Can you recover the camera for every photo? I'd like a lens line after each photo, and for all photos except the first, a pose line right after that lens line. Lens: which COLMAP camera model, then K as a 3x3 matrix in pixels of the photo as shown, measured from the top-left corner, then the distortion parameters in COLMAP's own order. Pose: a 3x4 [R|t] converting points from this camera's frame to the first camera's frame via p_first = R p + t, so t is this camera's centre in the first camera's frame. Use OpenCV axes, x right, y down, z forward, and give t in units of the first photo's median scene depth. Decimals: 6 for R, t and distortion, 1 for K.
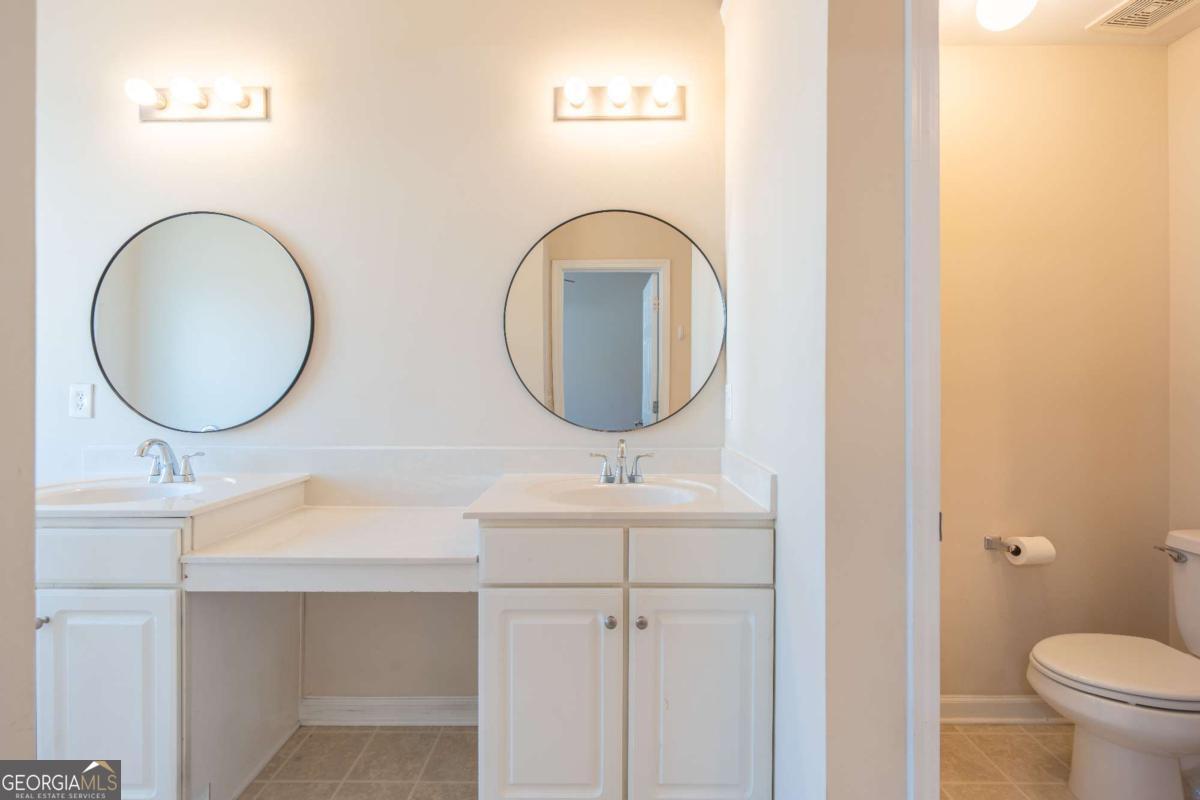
lens RADIAL K [[513.7, 0, 601.5], [0, 513.7, 397.7], [0, 0, 1]] dist [0.000804, 0.000027]
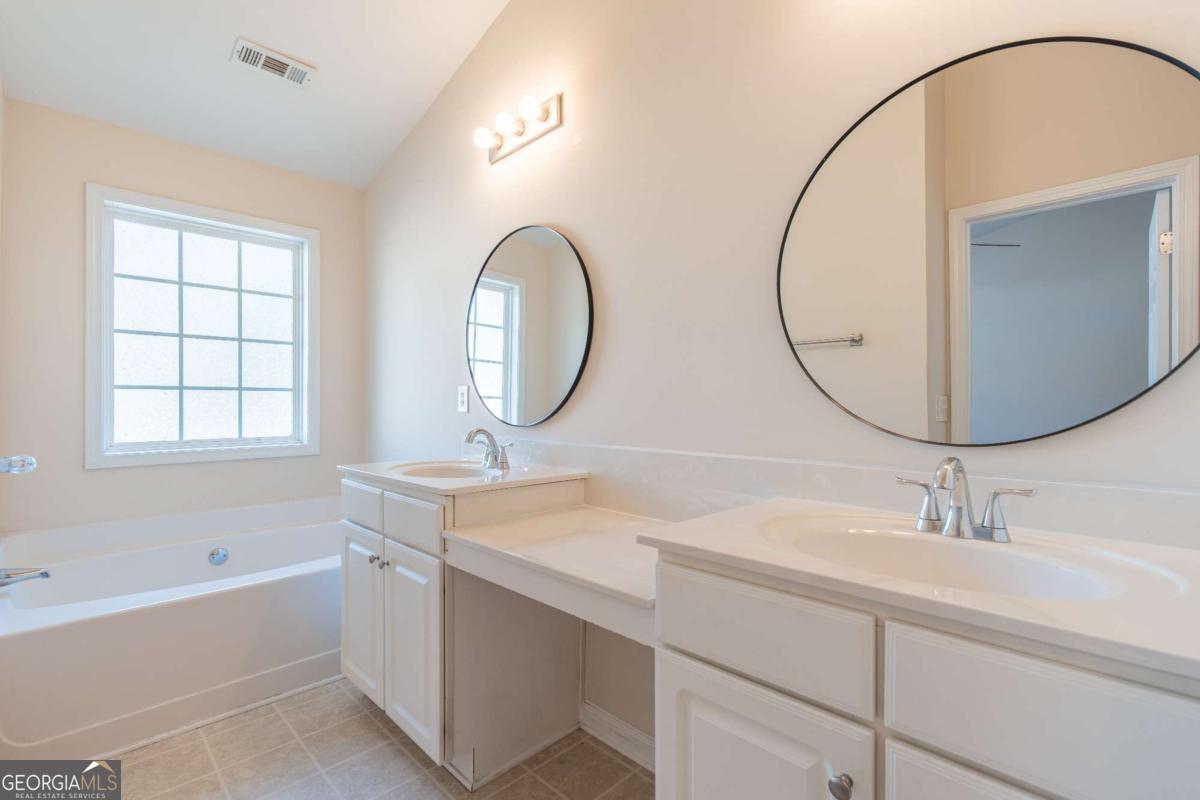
lens RADIAL K [[534.5, 0, 601.4], [0, 534.5, 407.5], [0, 0, 1]] dist [0.000218, 0.000179]
pose [[0.714390, 0.004250, -0.699735, 0.170409], [-0.015601, 0.999830, -0.009855, 0.038021], [0.699574, 0.017957, 0.714335, 0.313042]]
